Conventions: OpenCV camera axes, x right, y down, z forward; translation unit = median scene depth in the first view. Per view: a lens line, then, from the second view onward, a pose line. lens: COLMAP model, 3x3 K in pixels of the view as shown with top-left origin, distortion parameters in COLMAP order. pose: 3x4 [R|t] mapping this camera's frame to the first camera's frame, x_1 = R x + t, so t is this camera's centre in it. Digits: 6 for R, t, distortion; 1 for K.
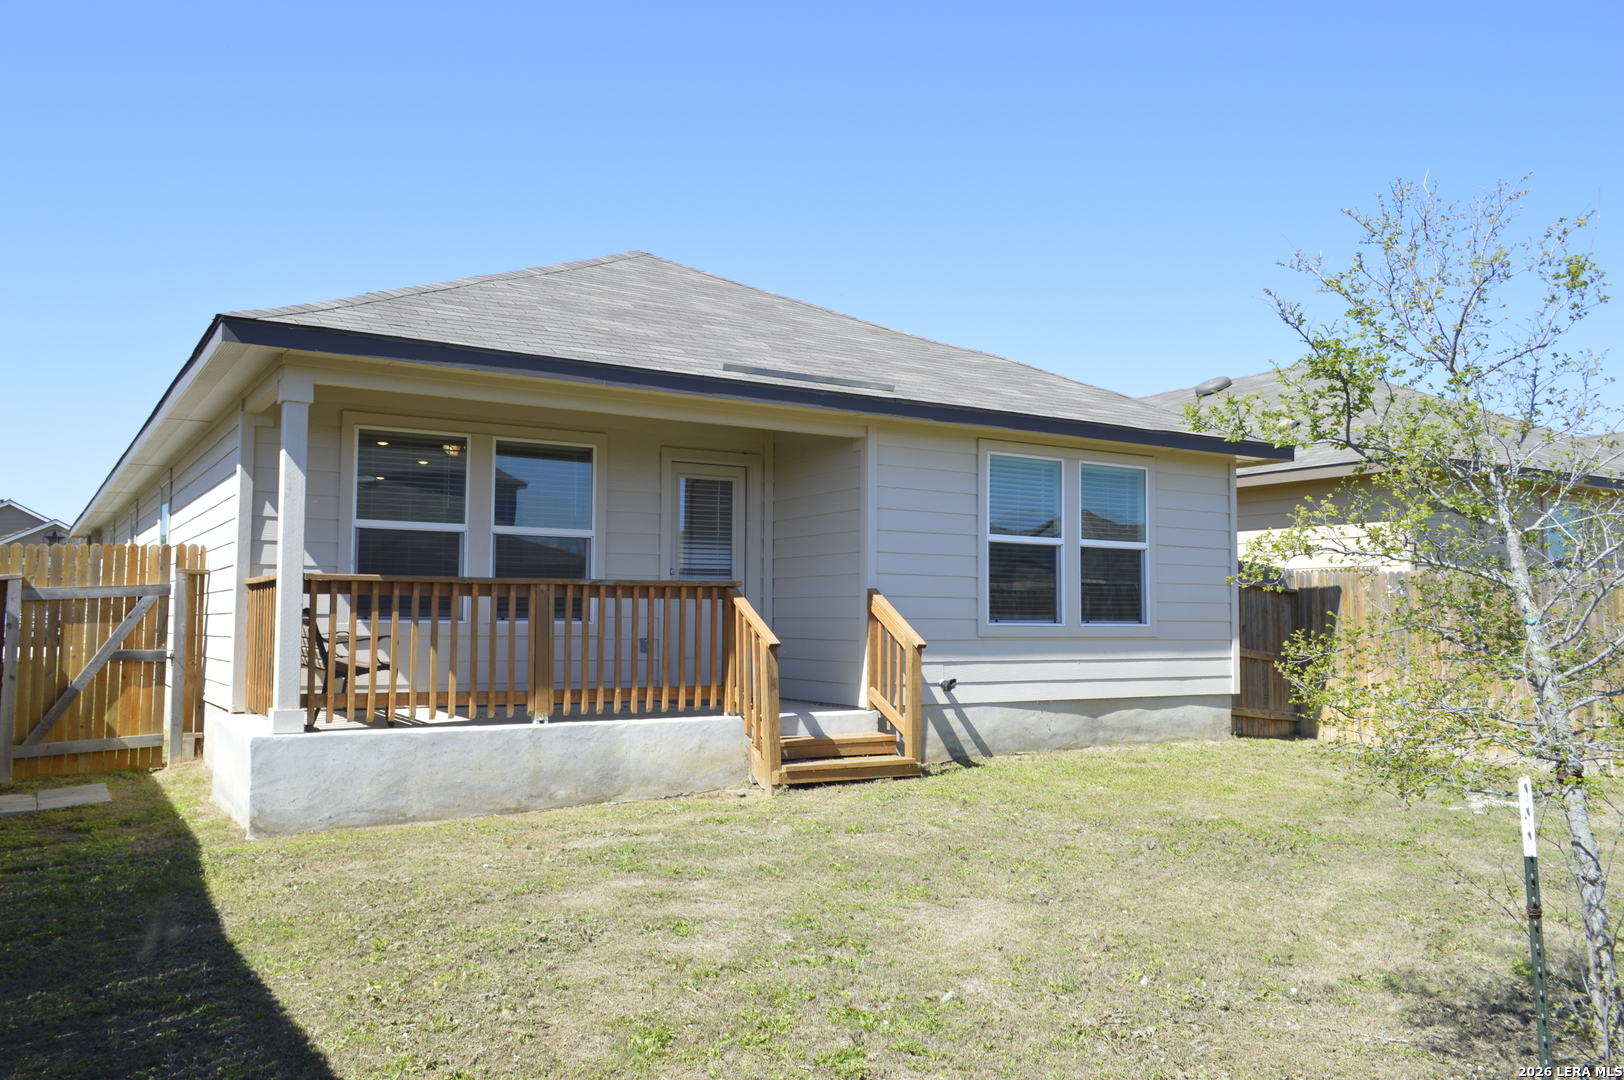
lens RADIAL K [[1280.9, 0, 814.2], [0, 1280.9, 541.2], [0, 0, 1]] dist [-0.014349, 0.007465]
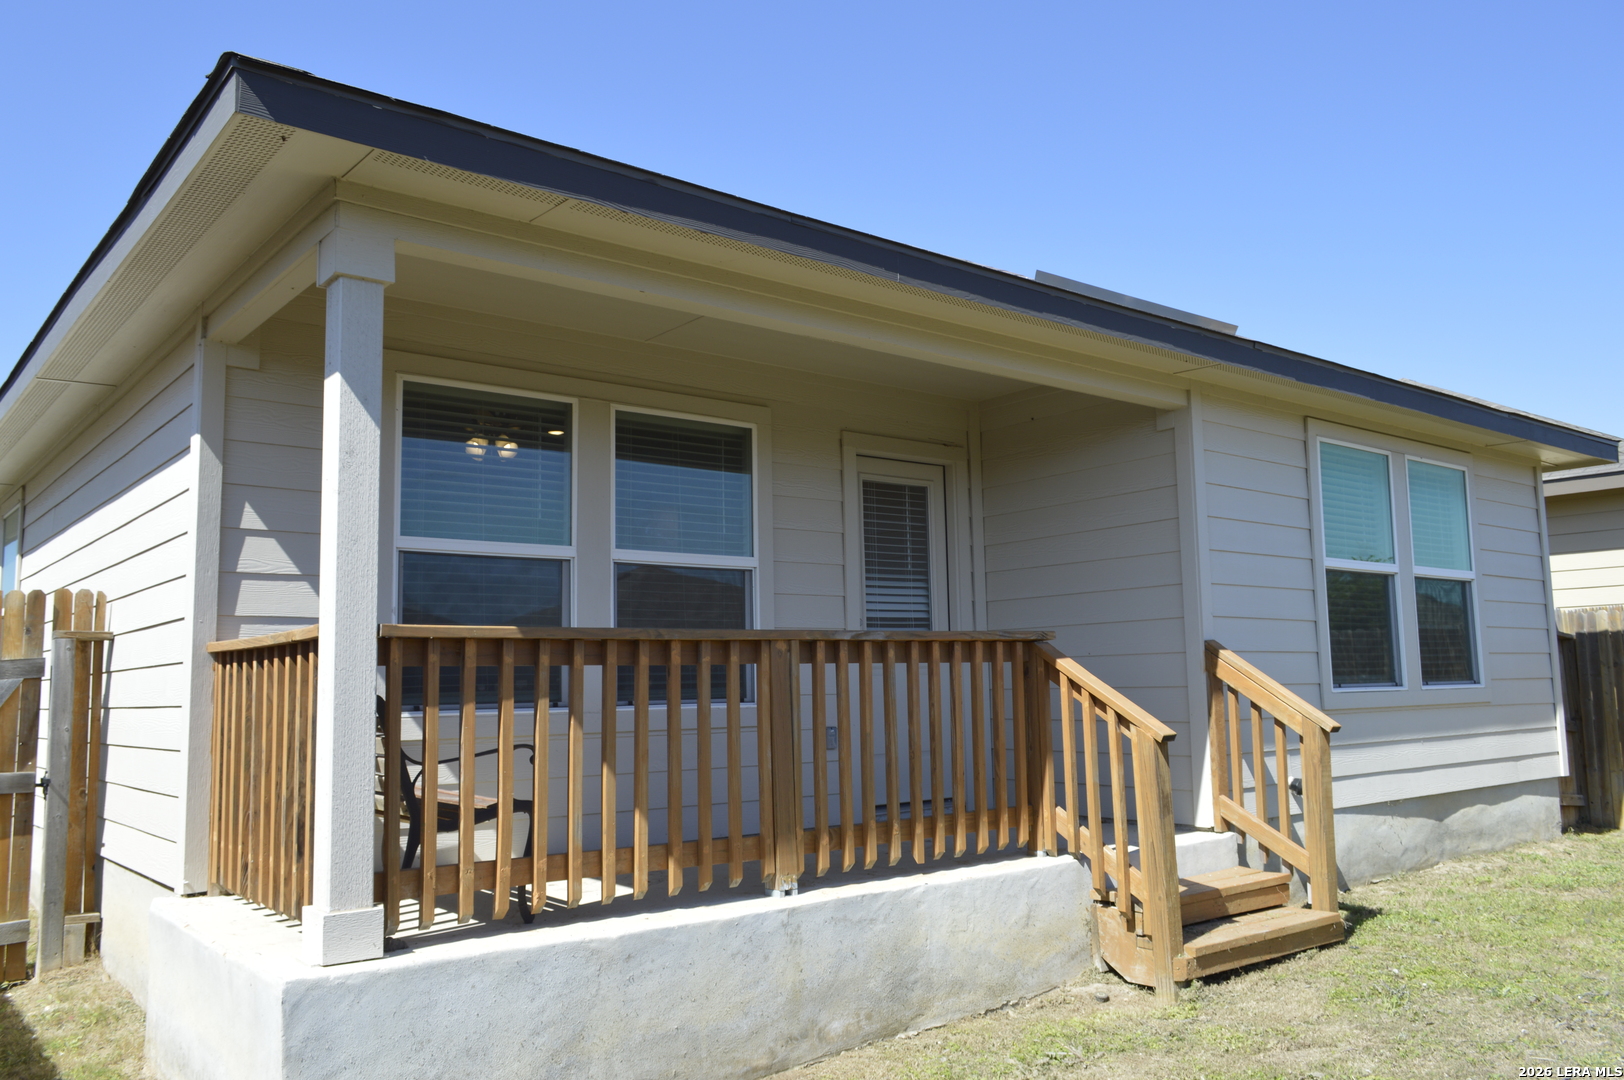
lens RADIAL K [[1280.9, 0, 819.6], [0, 1280.9, 541.9], [0, 0, 1]] dist [-0.014349, 0.007465]
pose [[0.992486, -0.011091, 0.121852, -0.224554], [0.017186, 0.998647, -0.049085, 0.015587], [-0.121143, 0.050811, 0.991334, 0.379942]]
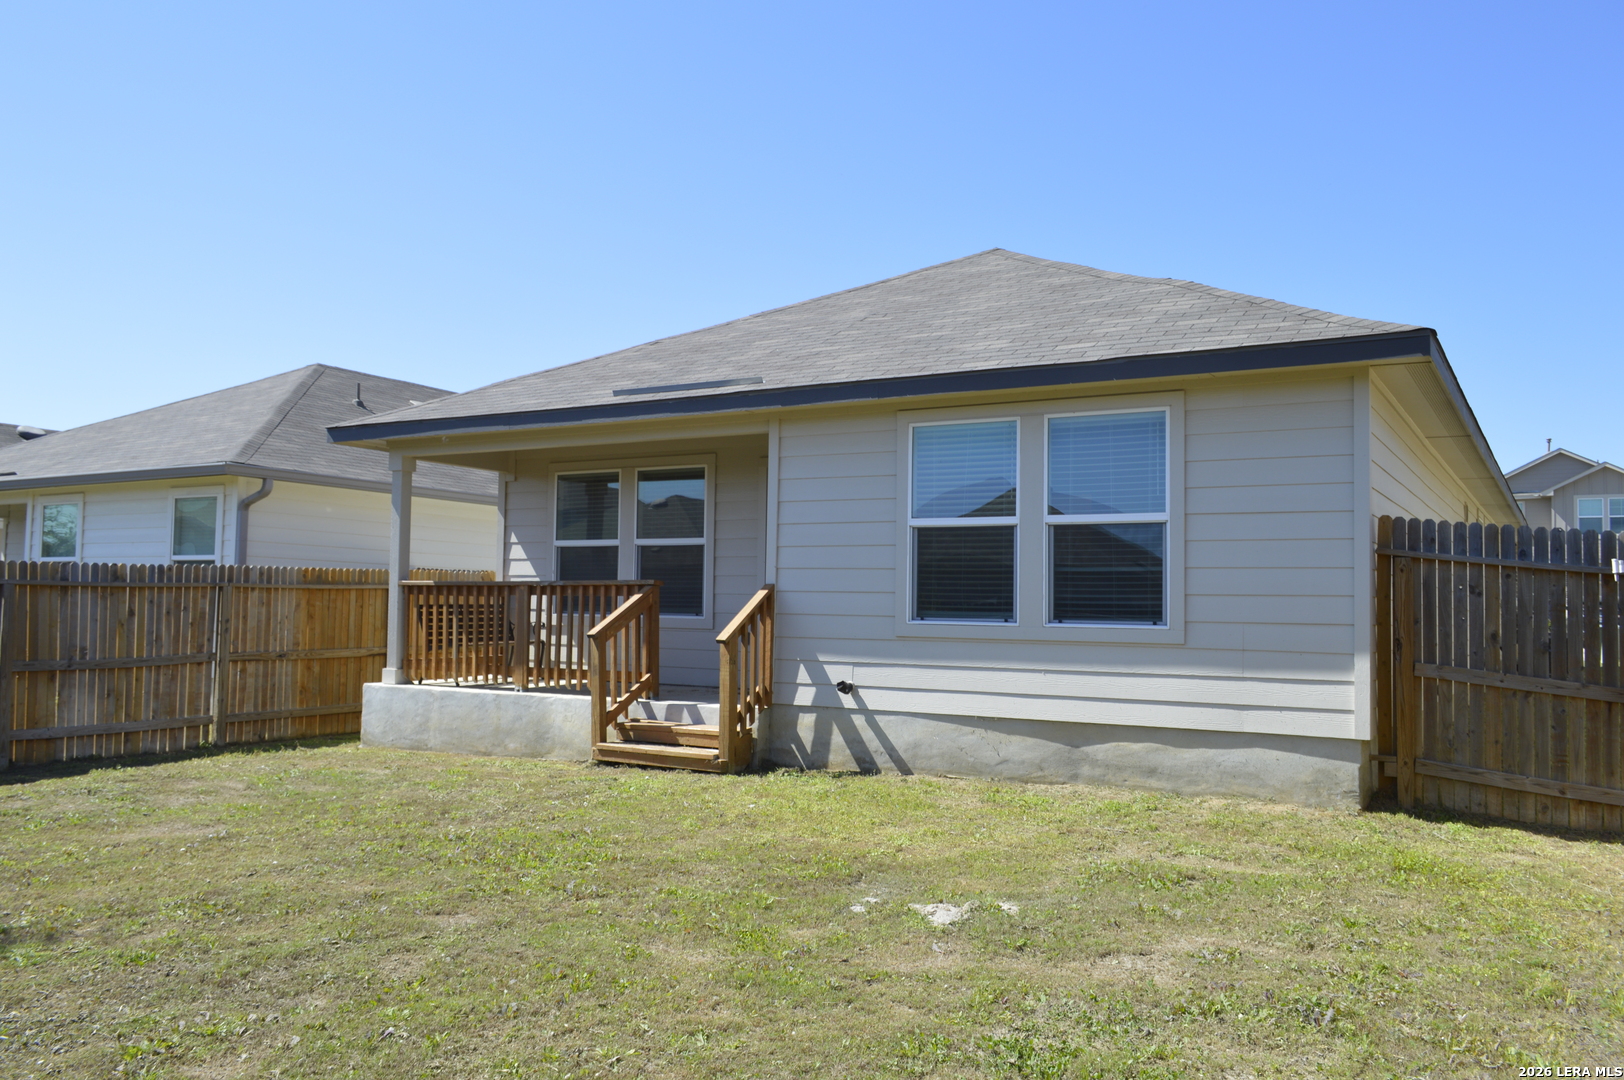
lens RADIAL K [[1280.9, 0, 810.7], [0, 1280.9, 543.0], [0, 0, 1]] dist [-0.014349, 0.007465]
pose [[0.450204, -0.046021, -0.891739, 0.931015], [0.043465, 0.998617, -0.029593, 0.035575], [0.891867, -0.025437, 0.451581, 0.576200]]
